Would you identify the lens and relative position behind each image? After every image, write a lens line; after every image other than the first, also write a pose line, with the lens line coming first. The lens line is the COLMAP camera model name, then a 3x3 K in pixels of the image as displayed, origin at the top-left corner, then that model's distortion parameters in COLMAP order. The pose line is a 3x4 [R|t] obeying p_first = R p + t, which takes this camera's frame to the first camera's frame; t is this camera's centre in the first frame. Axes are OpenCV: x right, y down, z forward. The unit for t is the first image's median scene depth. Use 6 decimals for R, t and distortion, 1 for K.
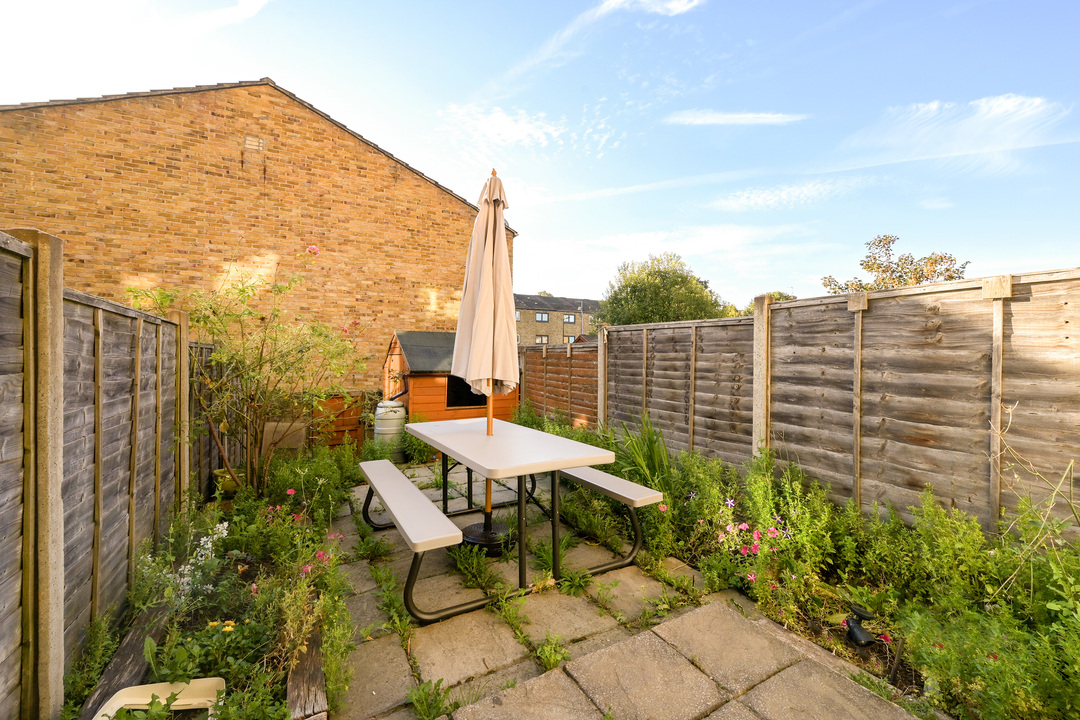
lens RADIAL K [[431.4, 0, 537.6], [0, 431.4, 358.9], [0, 0, 1]] dist [-0.001048, 0.000042]
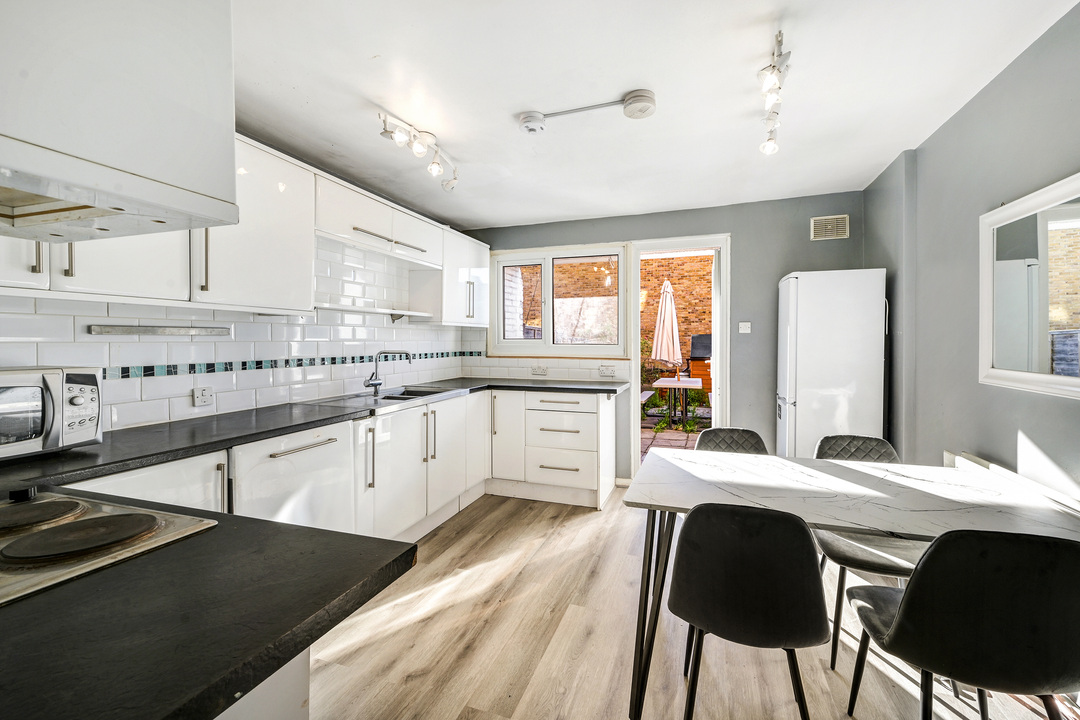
lens RADIAL K [[431.4, 0, 542.3], [0, 431.4, 351.6], [0, 0, 1]] dist [-0.001048, 0.000042]
pose [[0.649267, 0.005217, -0.760543, 0.444999], [-0.000525, 0.999979, 0.006412, -0.003810], [0.760561, -0.003764, 0.649256, -0.448413]]
